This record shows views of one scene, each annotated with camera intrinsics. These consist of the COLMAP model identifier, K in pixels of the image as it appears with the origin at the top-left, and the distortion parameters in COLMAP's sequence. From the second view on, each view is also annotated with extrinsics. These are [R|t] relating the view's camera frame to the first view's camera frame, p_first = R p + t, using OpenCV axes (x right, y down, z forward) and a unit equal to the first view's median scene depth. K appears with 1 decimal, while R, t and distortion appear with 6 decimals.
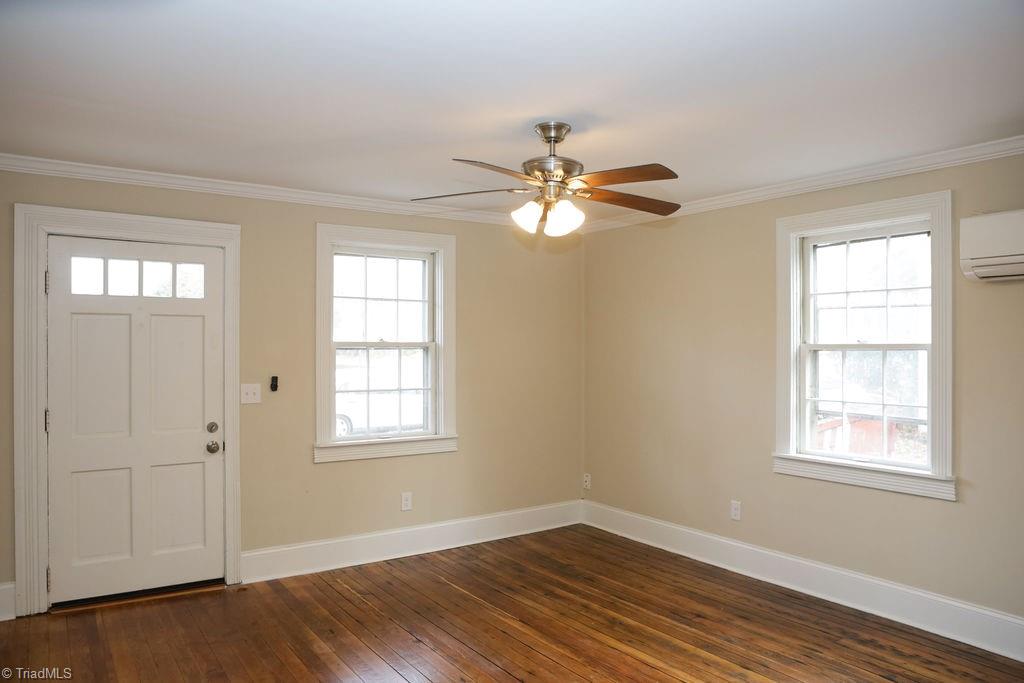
lens RADIAL K [[703.4, 0, 515.4], [0, 703.4, 345.8], [0, 0, 1]] dist [-0.104435, 0.082924]
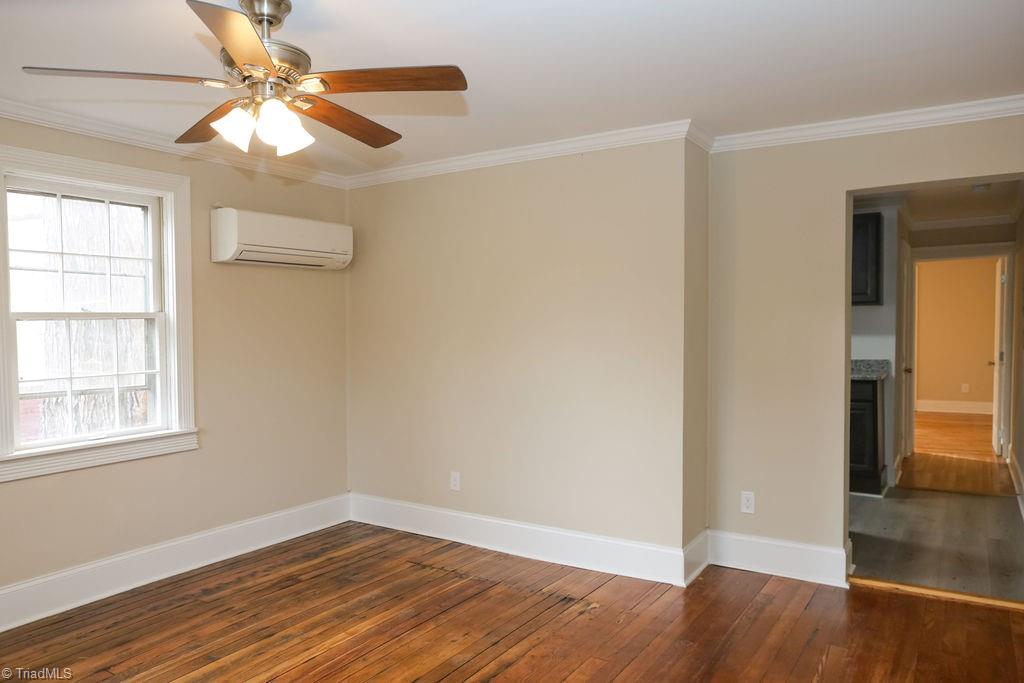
lens RADIAL K [[703.4, 0, 515.4], [0, 703.4, 345.8], [0, 0, 1]] dist [-0.104435, 0.082924]
pose [[-0.382375, -0.023615, 0.923705, -0.621532], [0.012279, 0.999455, 0.030635, 0.023104], [-0.923926, 0.023056, -0.381877, 0.919313]]
